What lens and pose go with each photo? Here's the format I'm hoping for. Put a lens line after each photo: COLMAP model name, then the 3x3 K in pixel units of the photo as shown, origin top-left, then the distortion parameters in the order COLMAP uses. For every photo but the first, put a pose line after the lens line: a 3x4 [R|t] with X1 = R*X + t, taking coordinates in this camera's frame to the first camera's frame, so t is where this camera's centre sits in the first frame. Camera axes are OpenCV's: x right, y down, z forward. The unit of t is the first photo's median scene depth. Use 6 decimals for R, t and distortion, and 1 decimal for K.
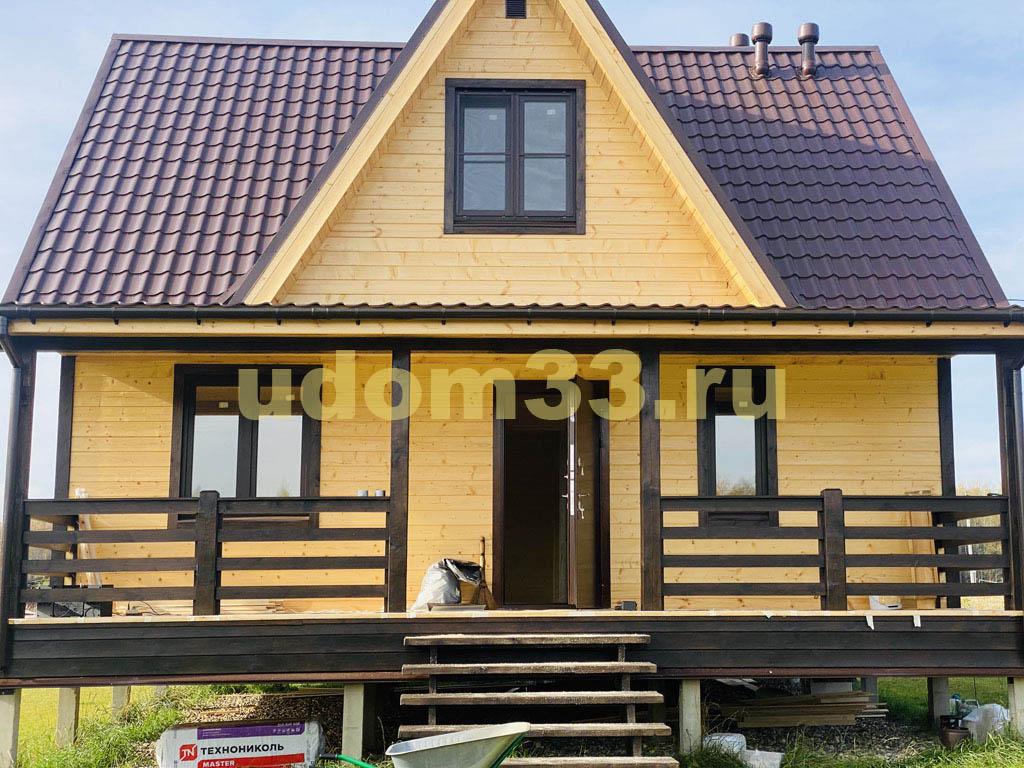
lens RADIAL K [[1526.1, 0, 512.0], [0, 1526.1, 384.0], [0, 0, 1]] dist [-0.028345, 0.076687]
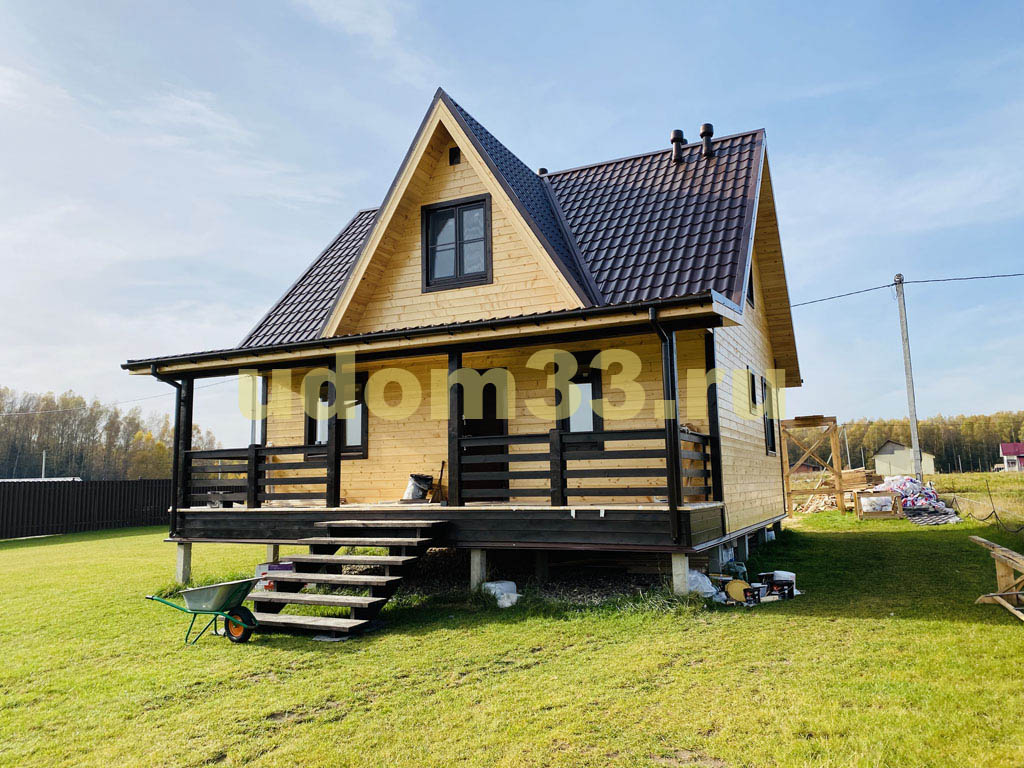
lens RADIAL K [[785.8, 0, 512.0], [0, 785.8, 384.0], [0, 0, 1]] dist [0.005779, -0.002830]
pose [[0.880690, -0.069865, -0.468512, 0.476081], [0.080166, 0.996779, 0.002052, 0.014971], [0.466860, -0.039366, 0.883455, 0.226914]]
